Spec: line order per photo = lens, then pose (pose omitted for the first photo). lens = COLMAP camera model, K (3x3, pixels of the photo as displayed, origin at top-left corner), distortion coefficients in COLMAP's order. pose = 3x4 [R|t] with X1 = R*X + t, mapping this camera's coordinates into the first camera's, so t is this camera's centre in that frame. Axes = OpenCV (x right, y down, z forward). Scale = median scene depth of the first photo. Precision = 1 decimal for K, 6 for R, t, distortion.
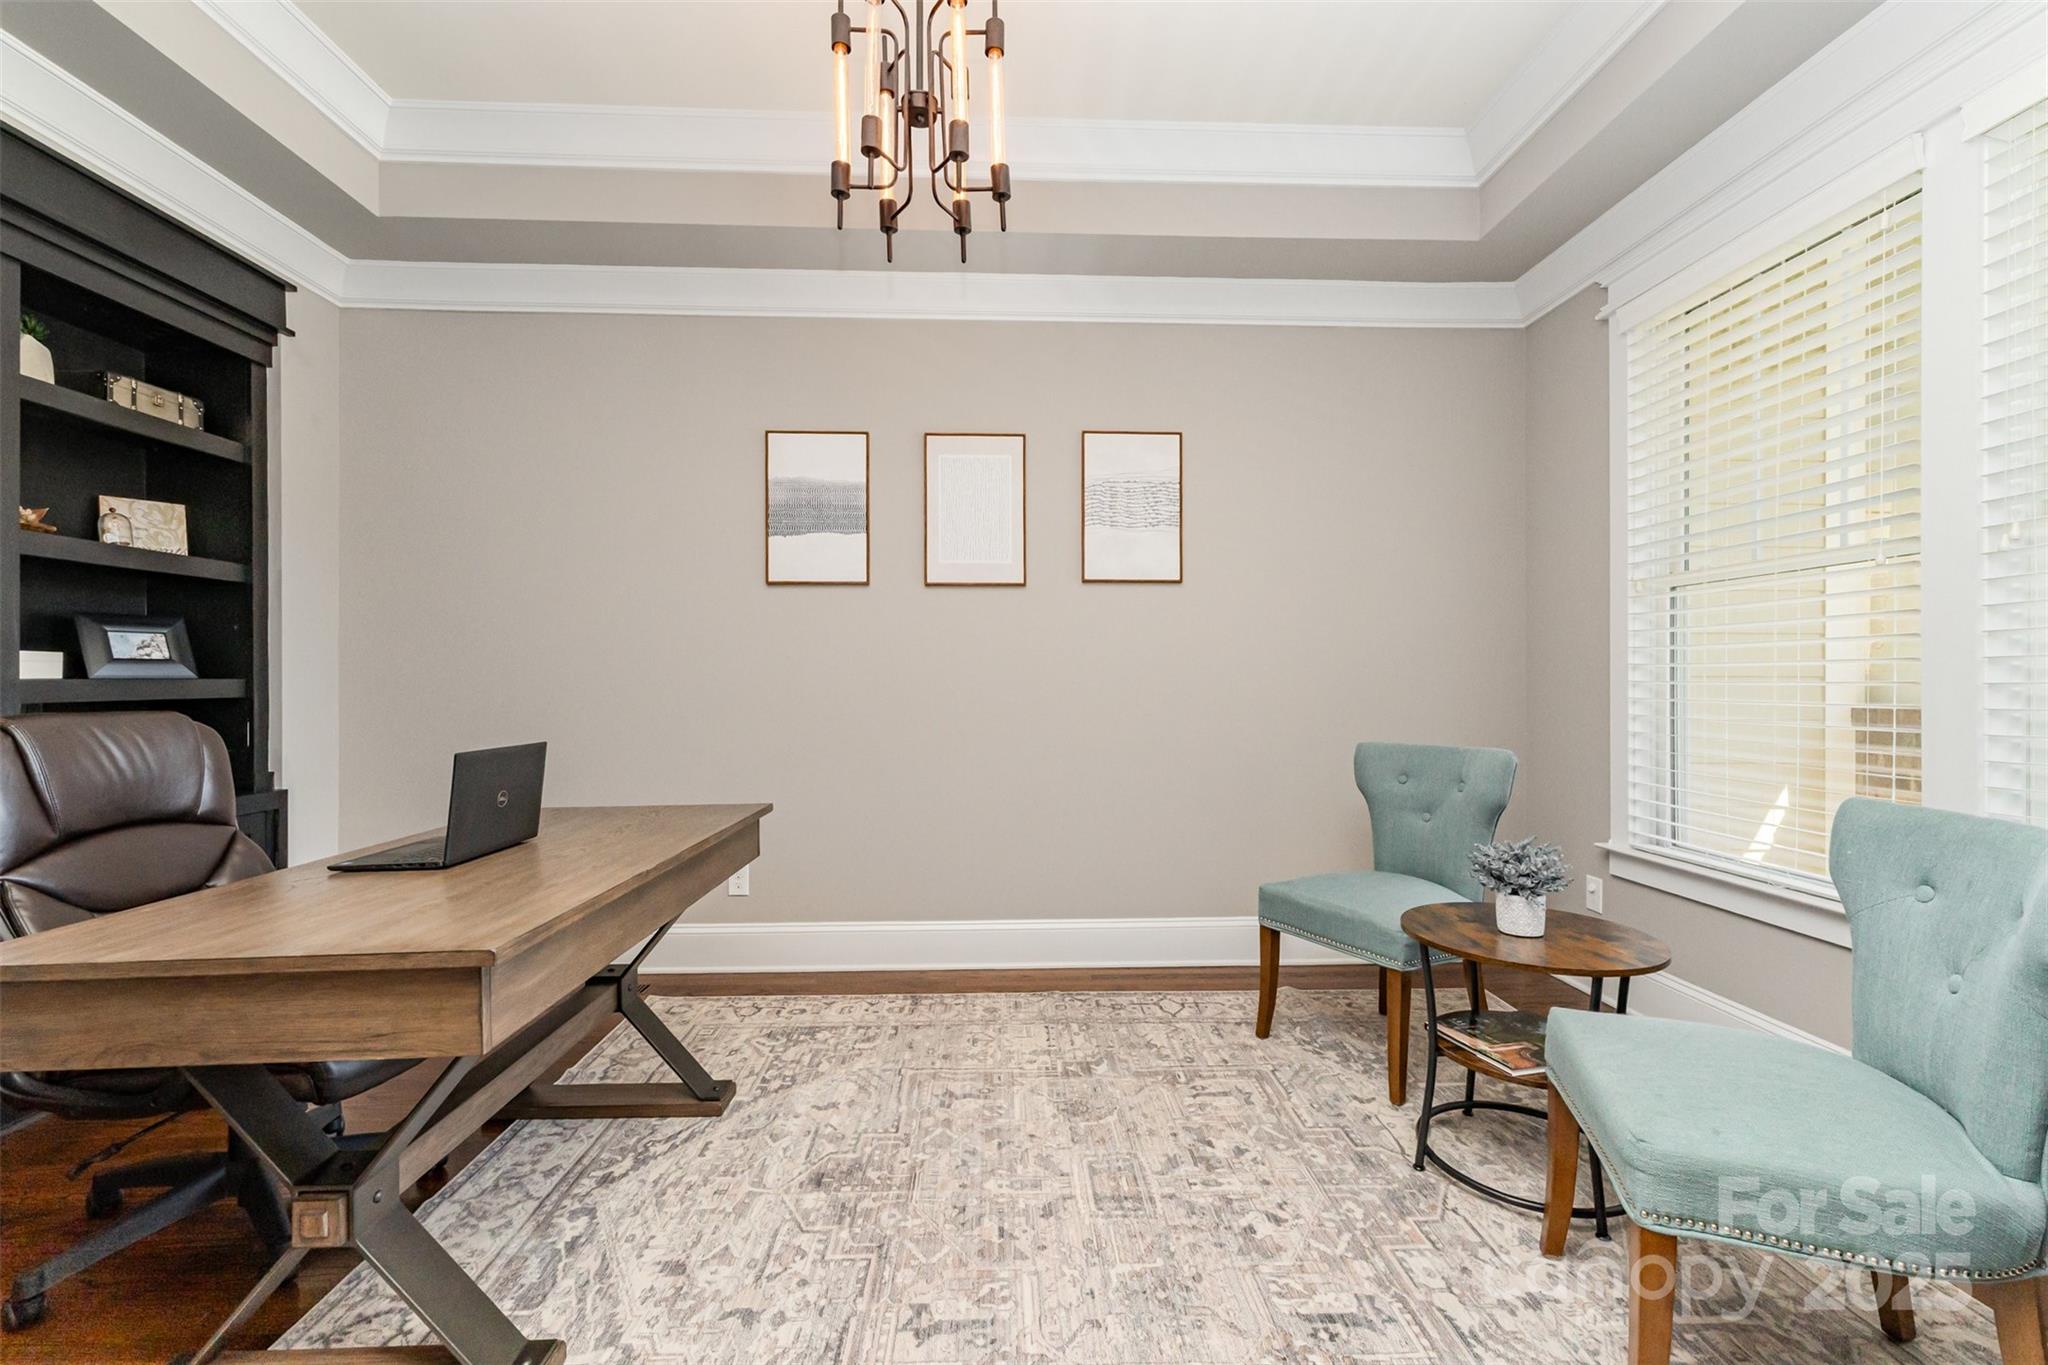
lens RADIAL K [[872.6, 0, 1024.0], [0, 872.6, 682.5], [0, 0, 1]] dist [-0.001209, -0.000160]
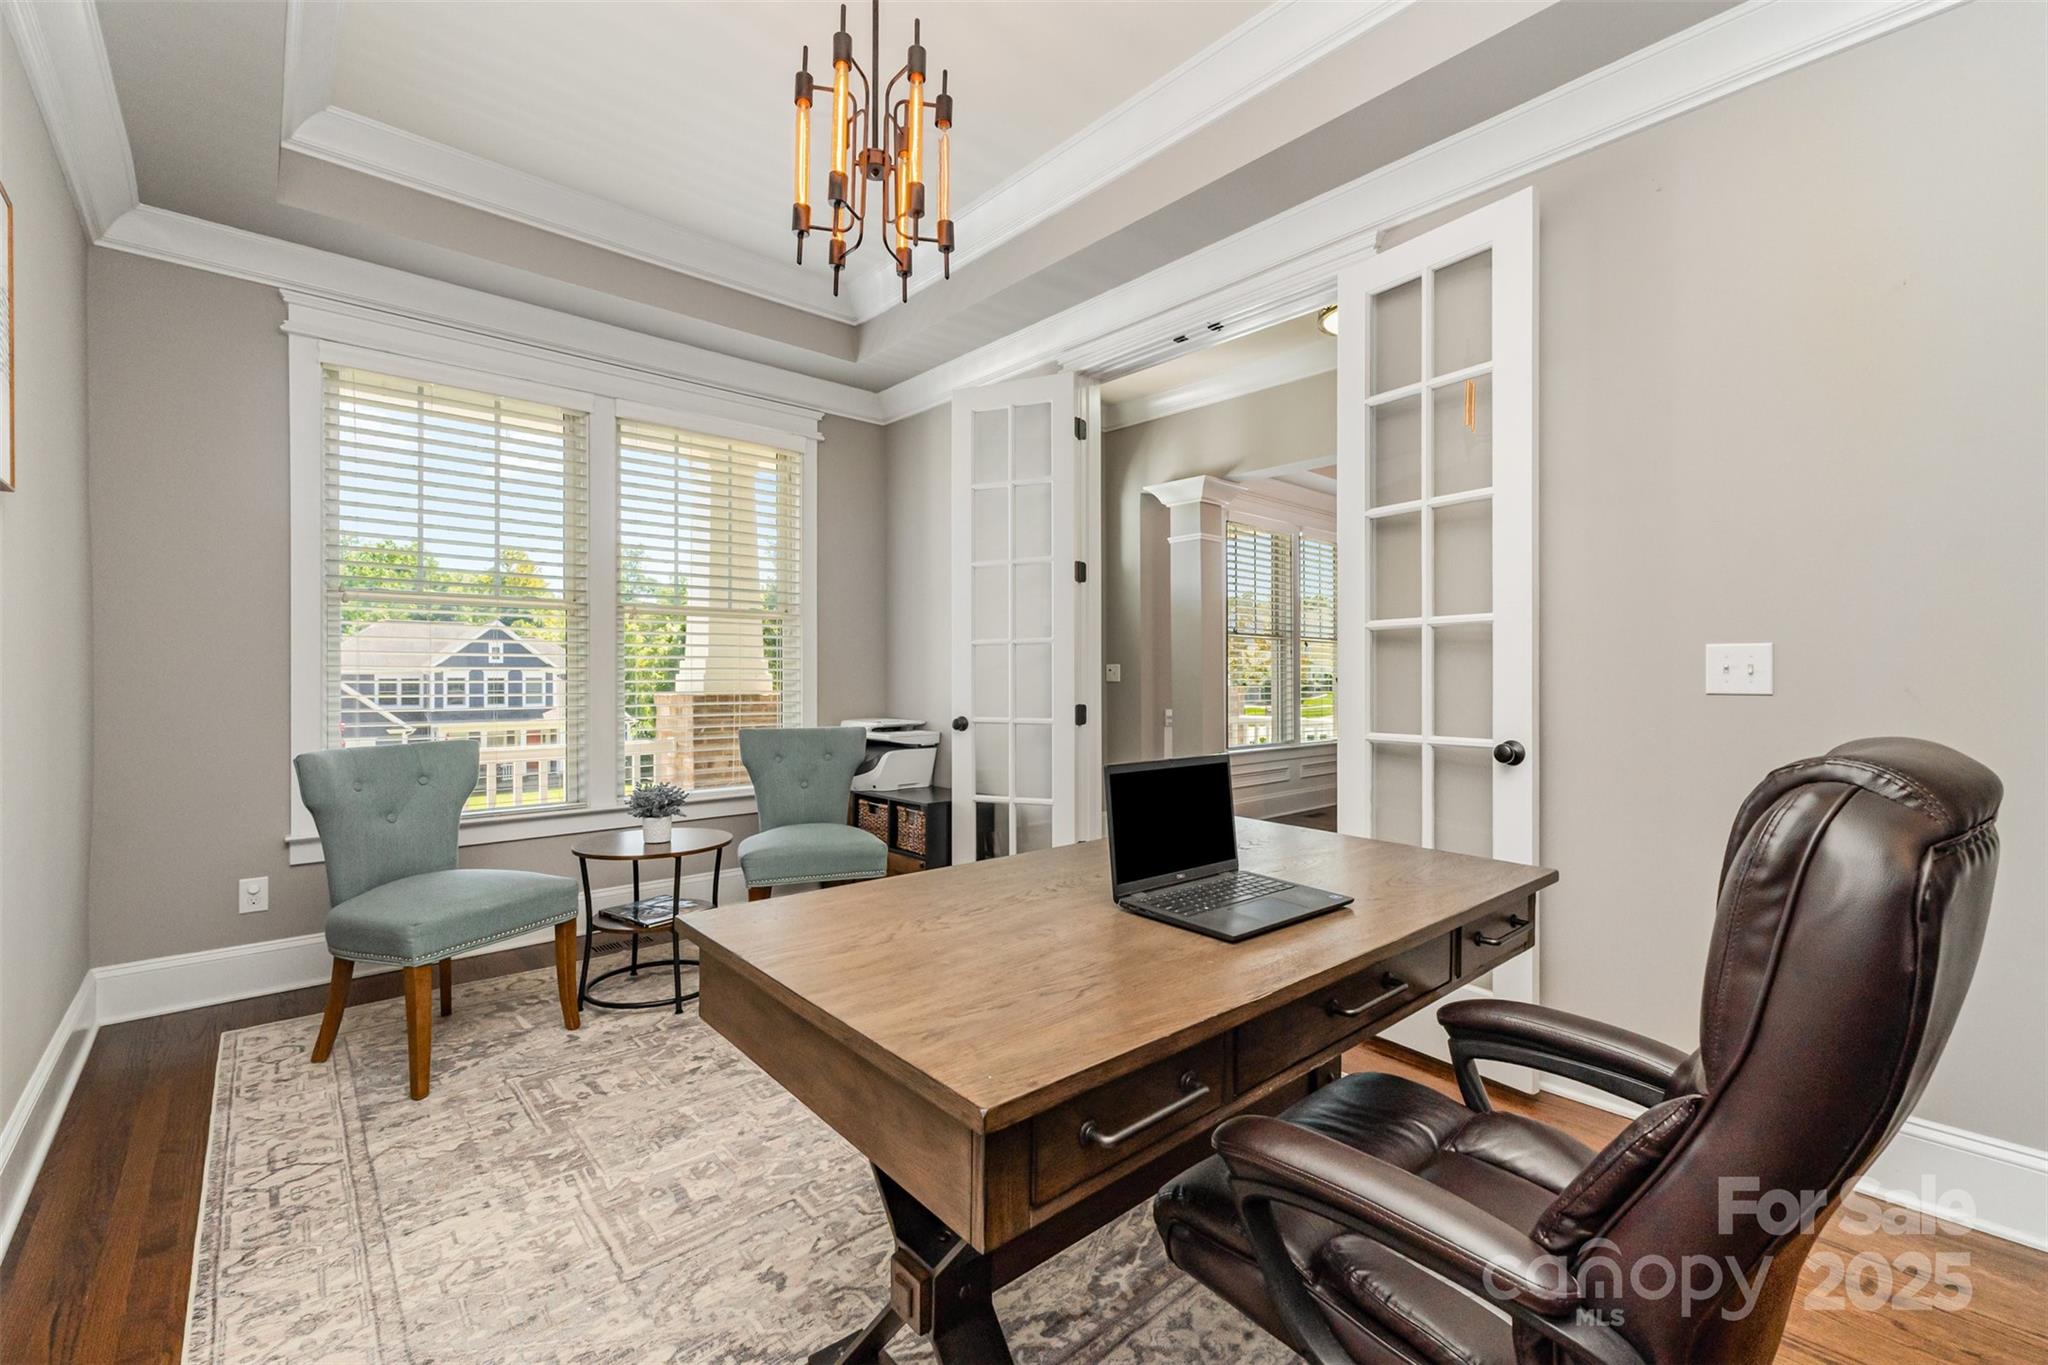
lens RADIAL K [[872.6, 0, 1024.0], [0, 872.6, 682.5], [0, 0, 1]] dist [-0.001209, -0.000160]
pose [[-0.643865, -0.002129, 0.765136, -0.940835], [0.002785, 0.999983, 0.005126, -0.002967], [-0.765134, 0.005431, -0.643848, 1.356677]]
